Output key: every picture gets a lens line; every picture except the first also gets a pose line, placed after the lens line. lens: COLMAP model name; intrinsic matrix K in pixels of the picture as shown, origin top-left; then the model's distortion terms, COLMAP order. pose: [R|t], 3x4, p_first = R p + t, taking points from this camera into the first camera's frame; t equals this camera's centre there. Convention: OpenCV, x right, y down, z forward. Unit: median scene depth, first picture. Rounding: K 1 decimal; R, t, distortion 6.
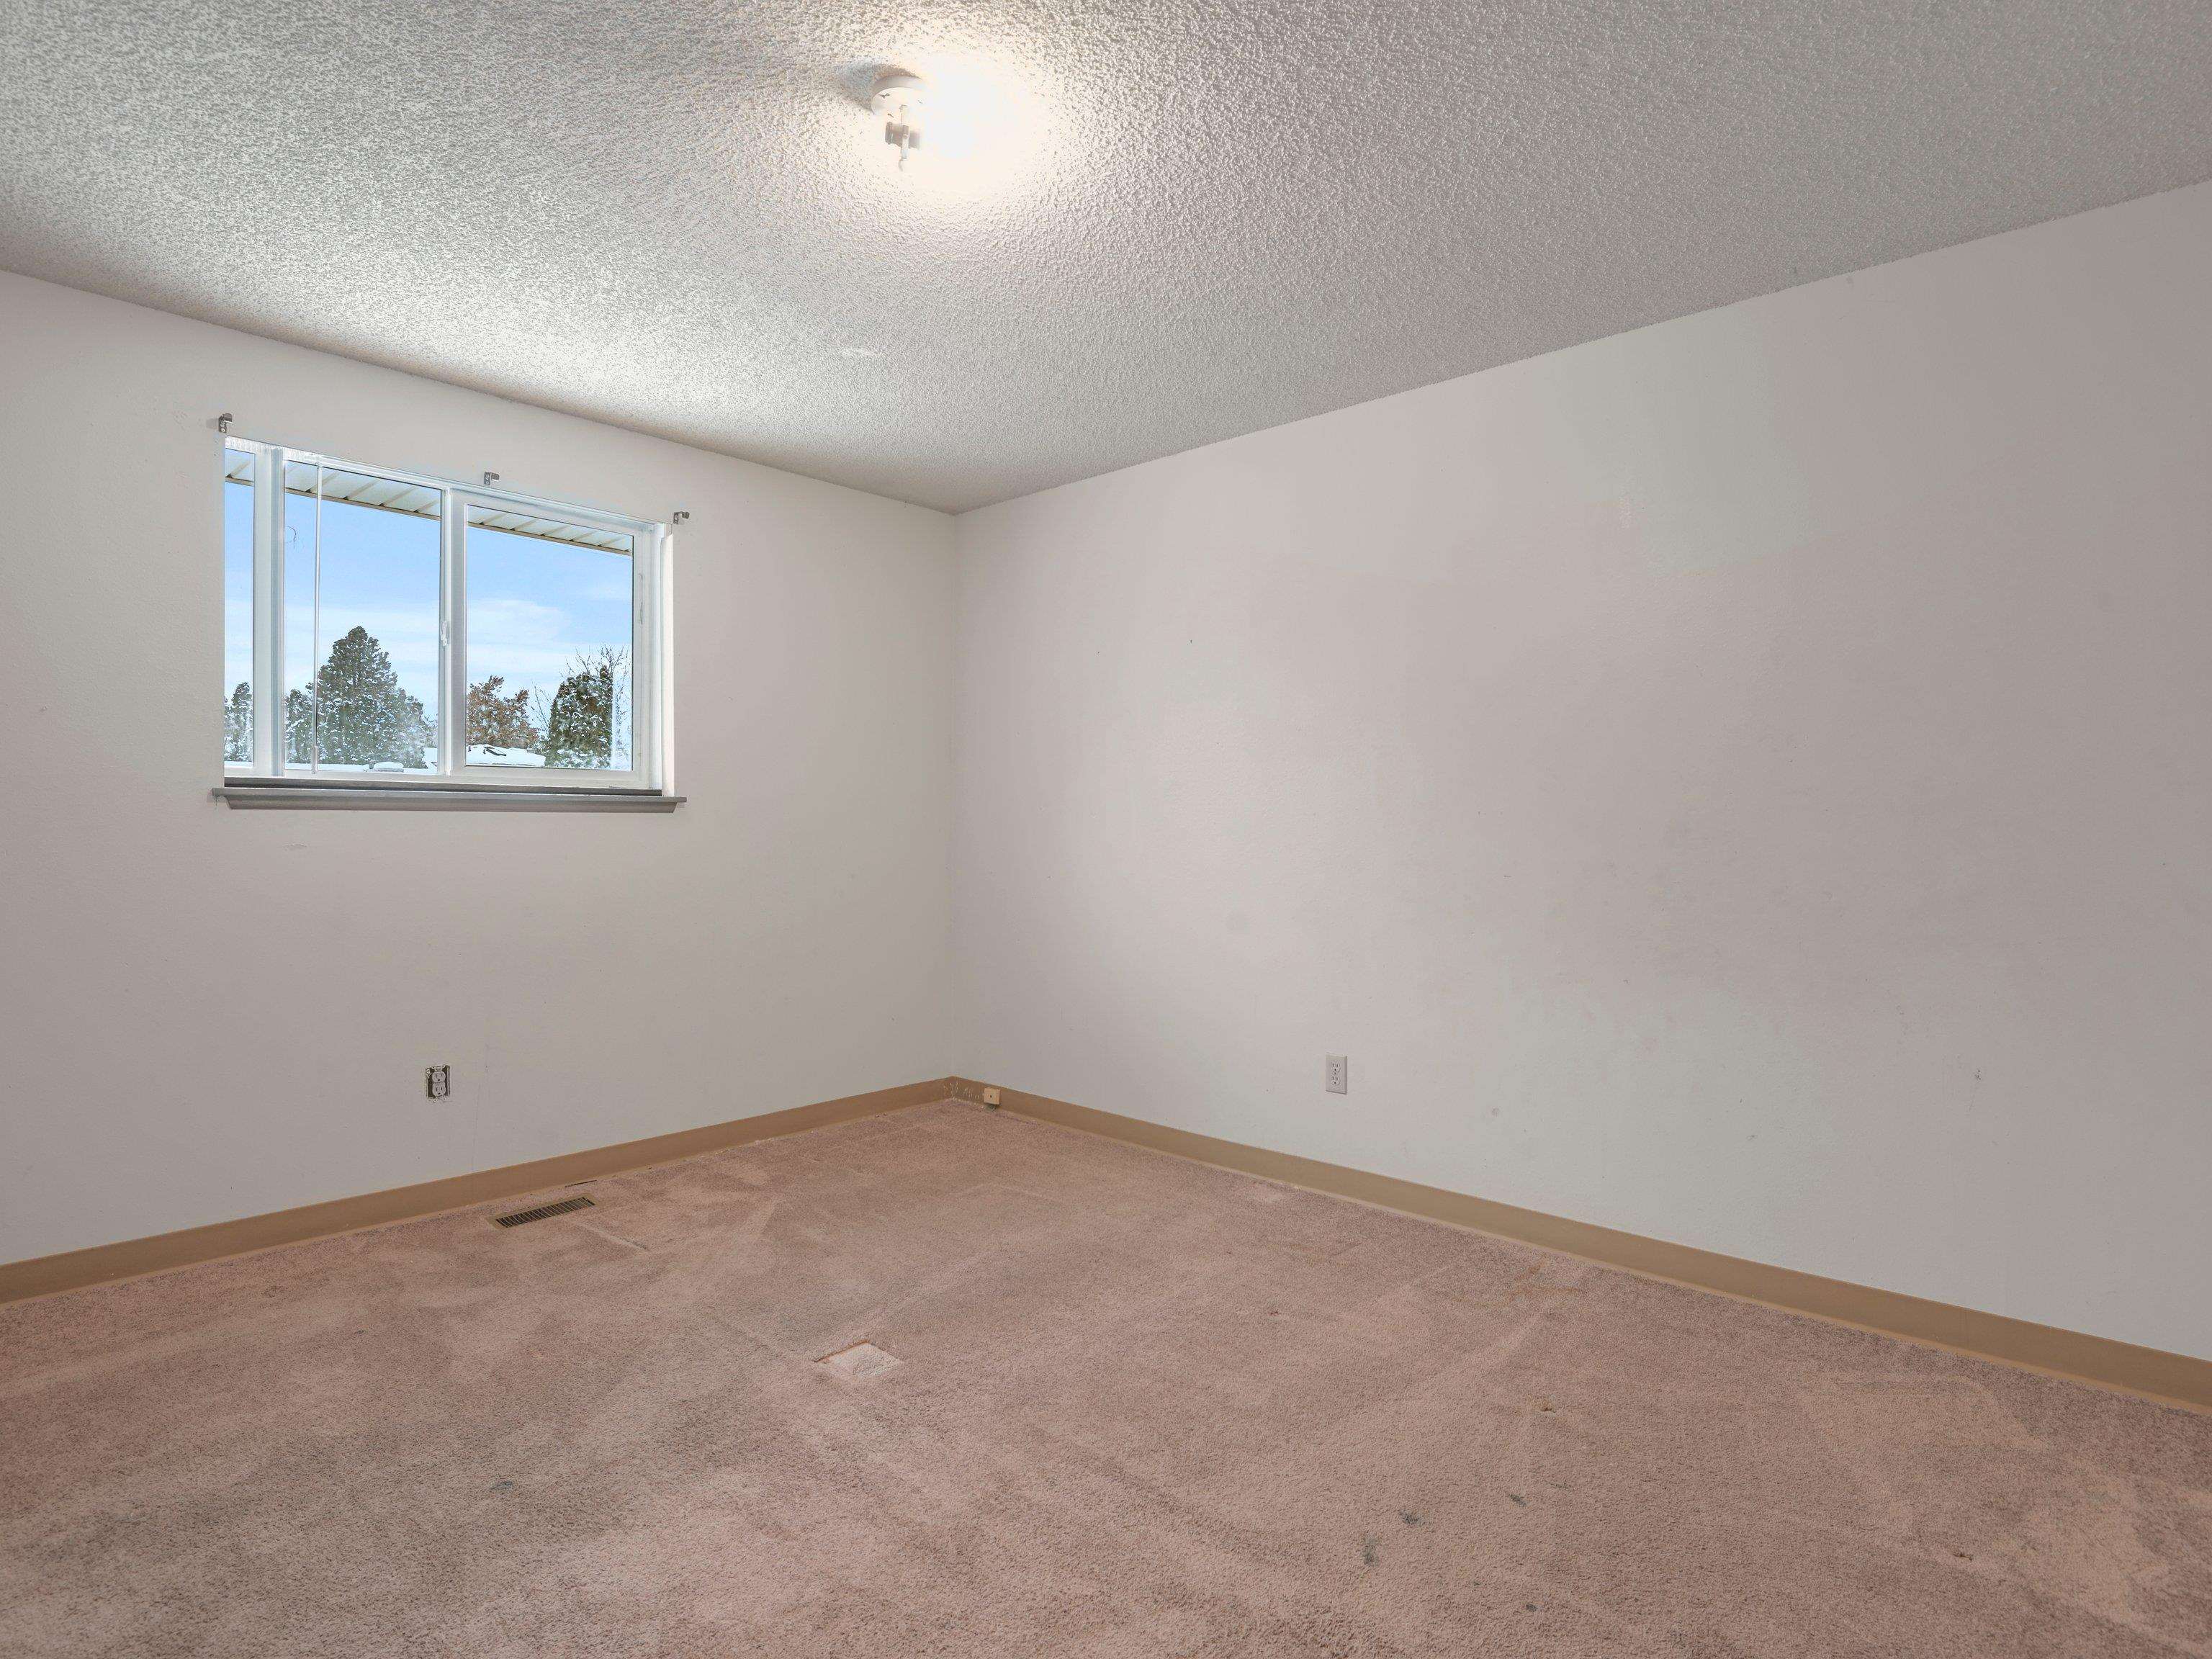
lens RADIAL K [[1144.3, 0, 1093.8], [0, 1144.3, 837.2], [0, 0, 1]] dist [-0.004792, -0.008946]
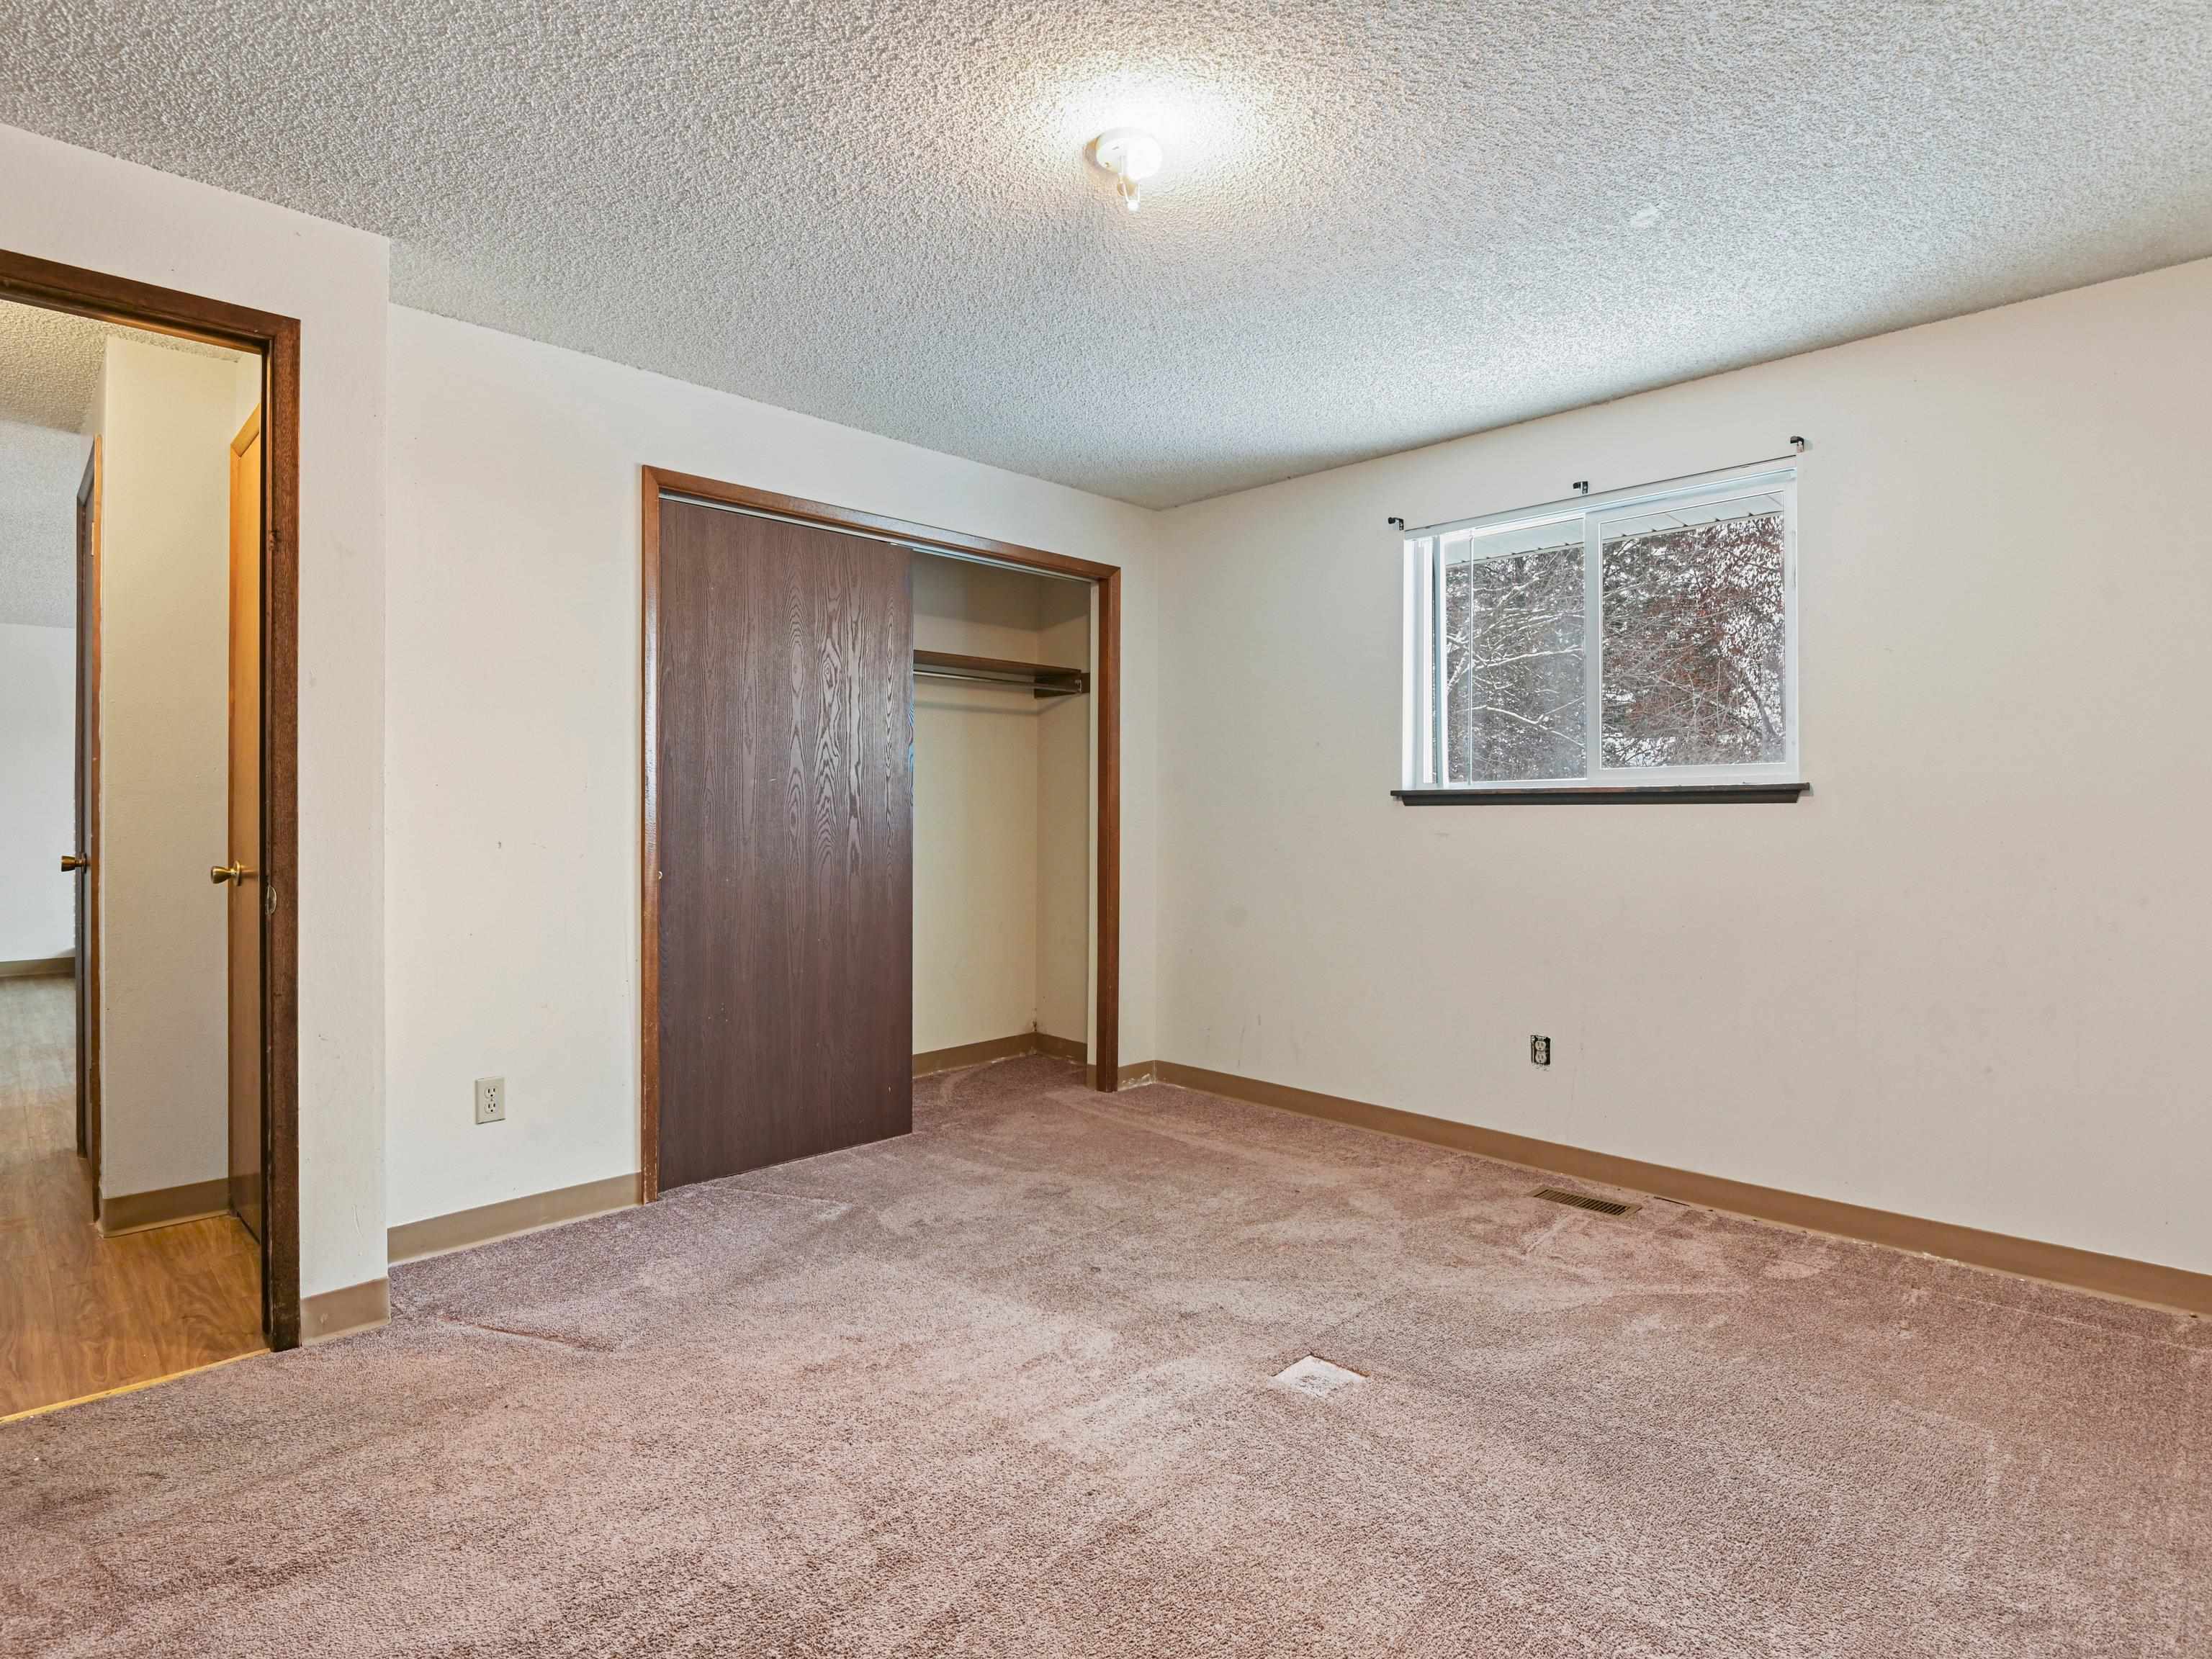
lens RADIAL K [[1144.3, 0, 1085.3], [0, 1144.3, 817.2], [0, 0, 1]] dist [-0.004792, -0.008946]
pose [[-0.039605, -0.000280, -0.999215, 0.587190], [-0.013708, 0.999906, 0.000263, -0.005859], [0.999121, 0.013707, -0.039605, 0.644478]]
